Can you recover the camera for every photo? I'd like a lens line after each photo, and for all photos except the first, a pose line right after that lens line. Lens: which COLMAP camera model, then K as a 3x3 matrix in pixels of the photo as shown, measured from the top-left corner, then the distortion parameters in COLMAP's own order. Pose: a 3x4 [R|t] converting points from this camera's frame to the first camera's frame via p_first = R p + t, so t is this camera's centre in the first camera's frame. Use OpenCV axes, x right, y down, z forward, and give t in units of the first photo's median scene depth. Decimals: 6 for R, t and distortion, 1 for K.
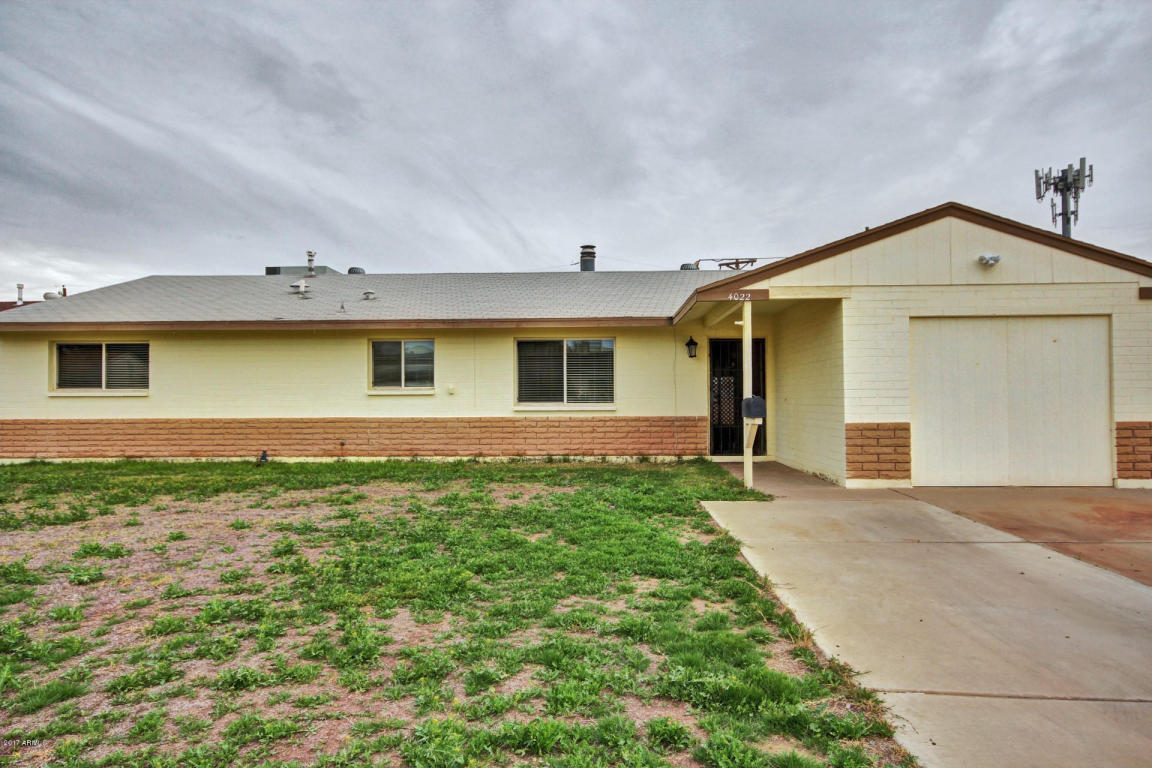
lens RADIAL K [[736.9, 0, 576.0], [0, 736.9, 382.4], [0, 0, 1]] dist [0.004712, 0.001554]
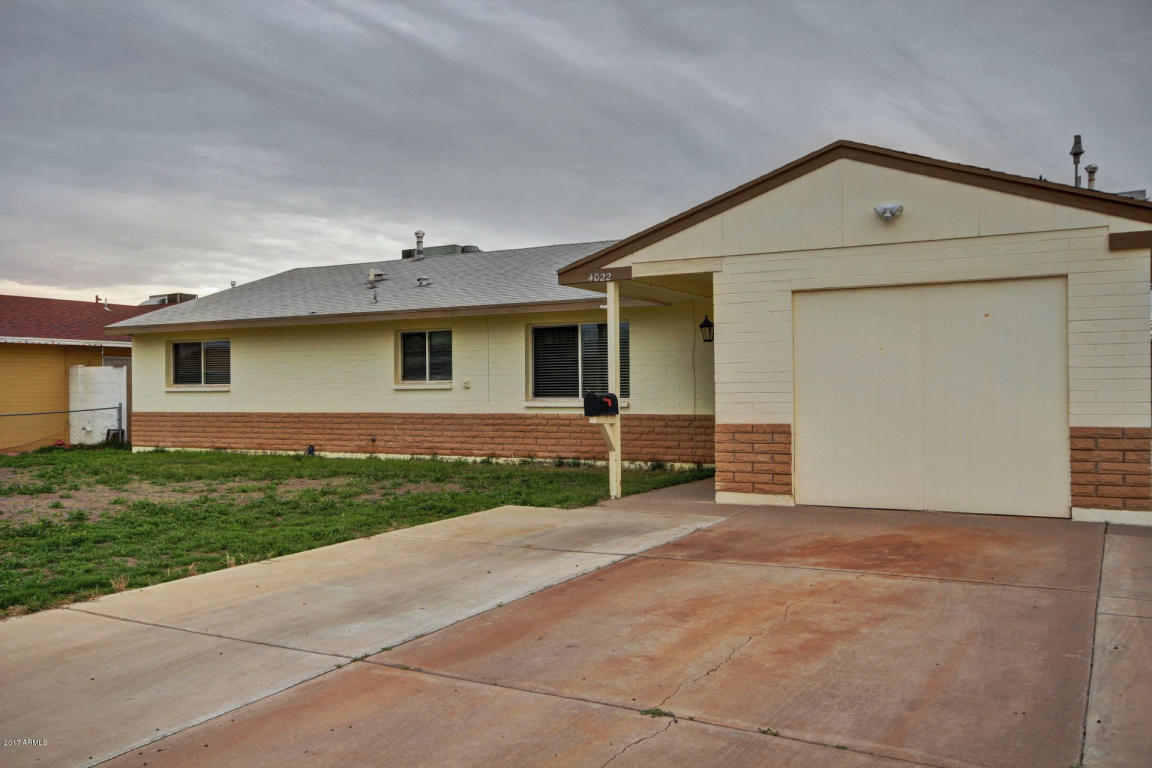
lens RADIAL K [[1035.0, 0, 576.0], [0, 1035.0, 384.0], [0, 0, 1]] dist [-0.012563, -0.004954]
pose [[0.881108, -0.005092, -0.472887, 0.557911], [0.013474, 0.999806, 0.014339, -0.005797], [0.472723, -0.019006, 0.881006, -0.065332]]
